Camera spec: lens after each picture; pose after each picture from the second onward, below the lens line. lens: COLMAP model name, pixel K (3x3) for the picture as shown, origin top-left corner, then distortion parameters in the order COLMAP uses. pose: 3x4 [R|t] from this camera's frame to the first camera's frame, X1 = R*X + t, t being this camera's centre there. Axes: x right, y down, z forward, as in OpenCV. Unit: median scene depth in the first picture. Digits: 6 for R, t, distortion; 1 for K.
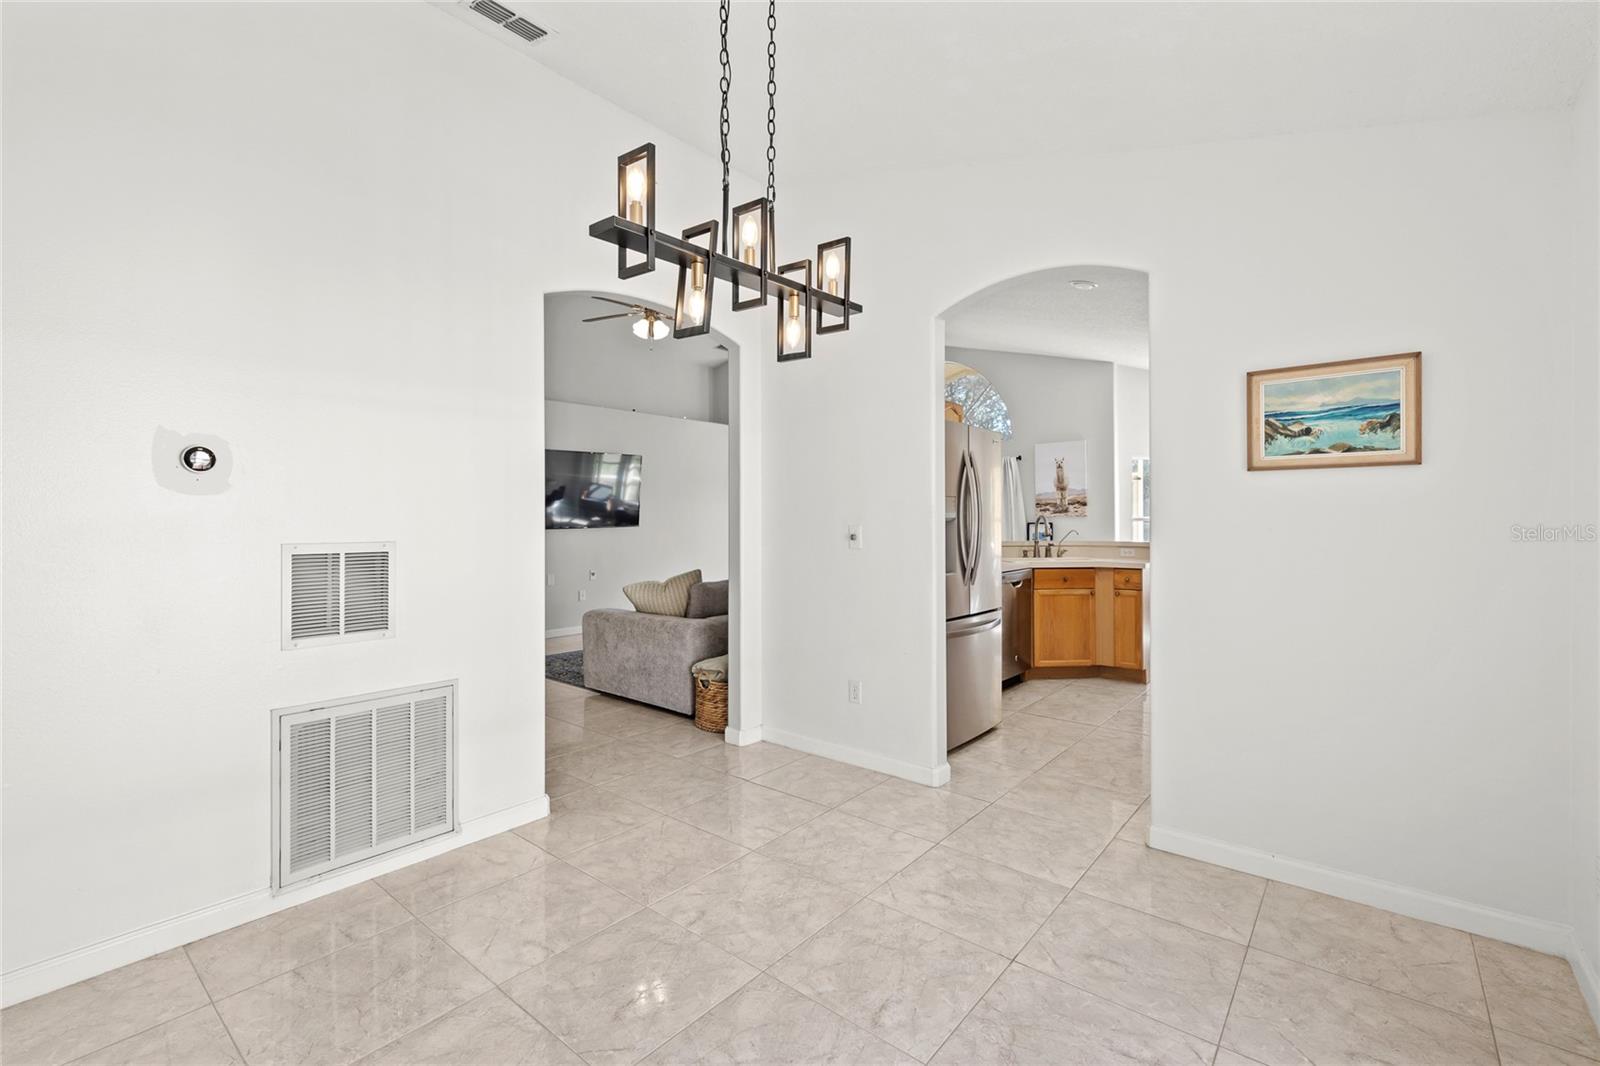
lens RADIAL K [[685.7, 0, 792.4], [0, 685.7, 523.3], [0, 0, 1]] dist [0.000728, -0.000272]
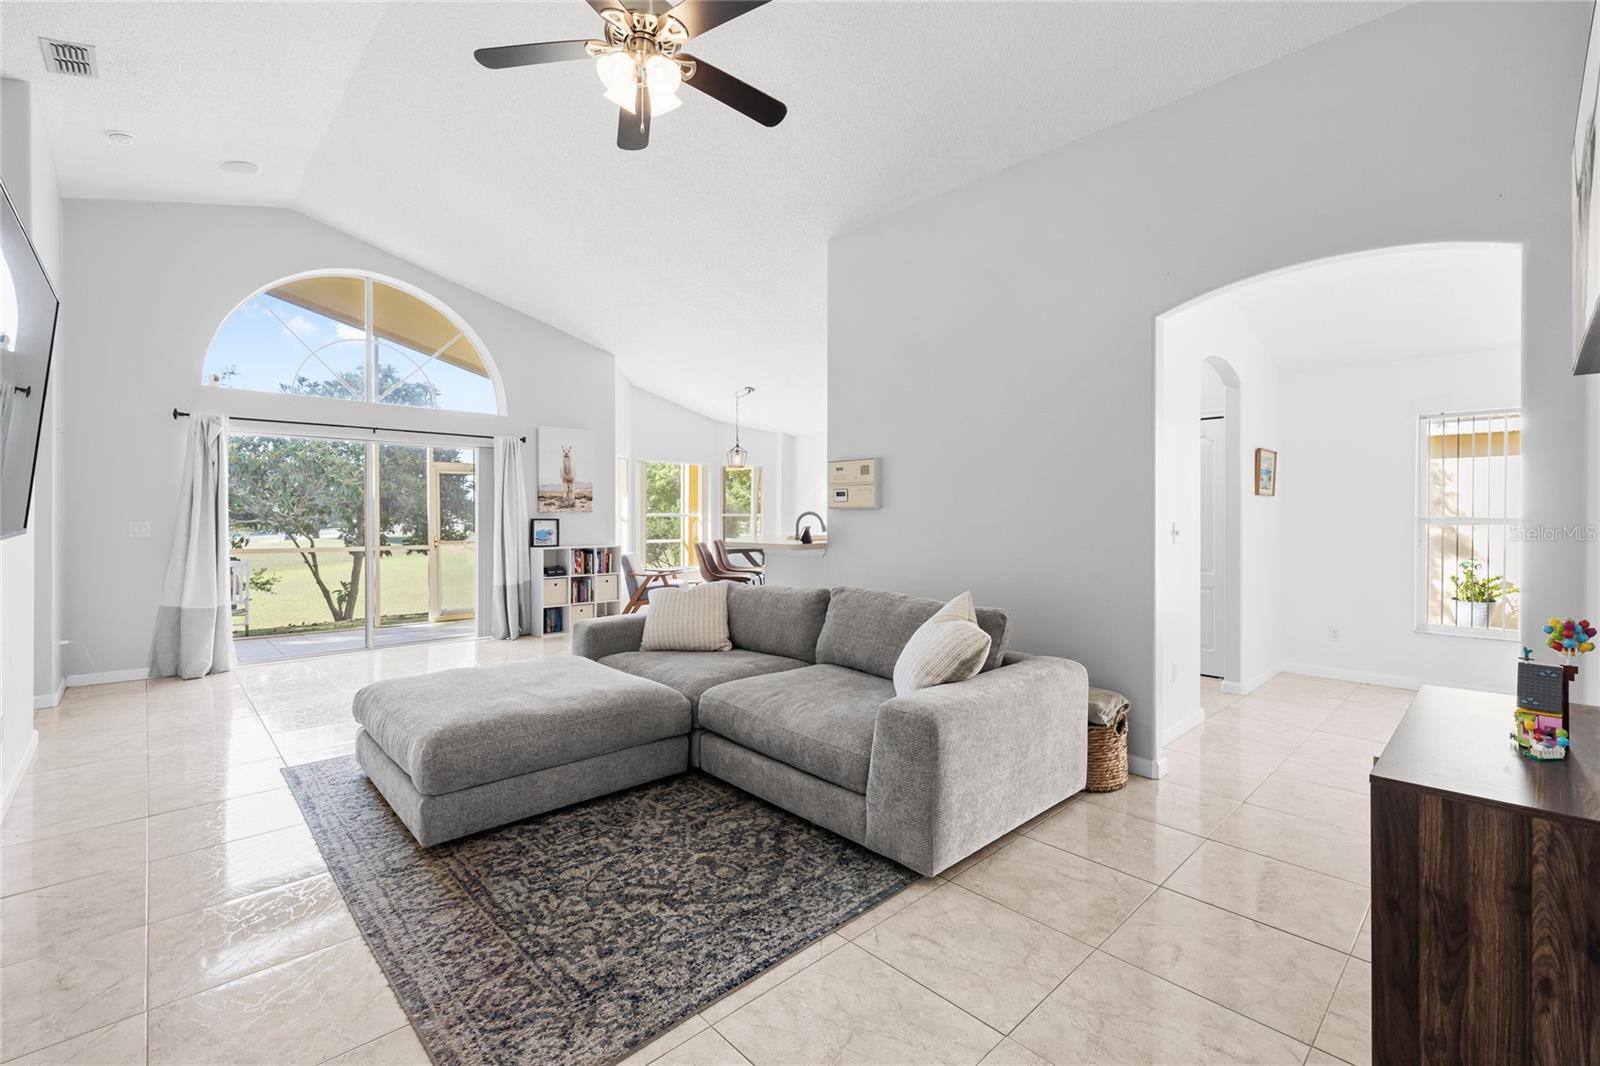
lens RADIAL K [[685.7, 0, 791.3], [0, 685.7, 509.6], [0, 0, 1]] dist [0.000728, -0.000272]
pose [[0.128374, 0.013081, 0.991640, -0.452540], [-0.000712, 0.999914, -0.013098, -0.001554], [-0.991726, 0.000975, 0.128372, 0.597765]]
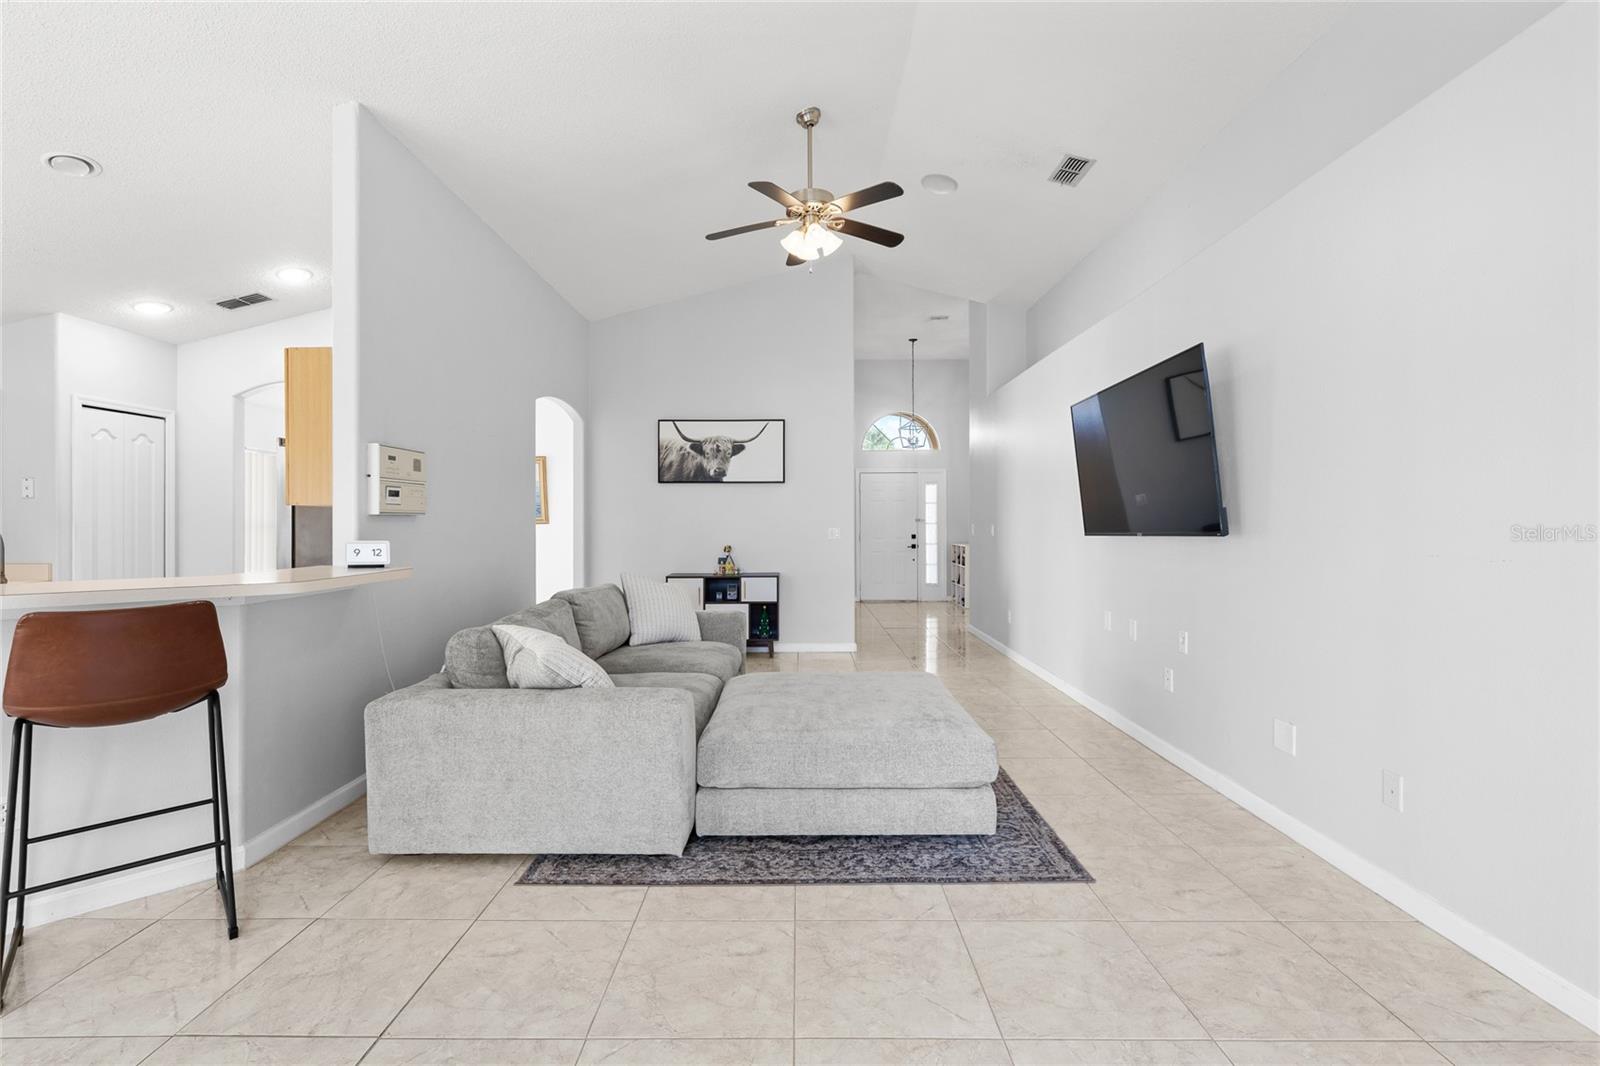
lens RADIAL K [[685.7, 0, 791.5], [0, 685.7, 521.7], [0, 0, 1]] dist [0.000728, -0.000272]
pose [[-0.782245, 0.004577, -0.622954, 0.170601], [0.004607, 0.999988, 0.001561, -0.004935], [0.622953, -0.001649, -0.782257, 1.080100]]
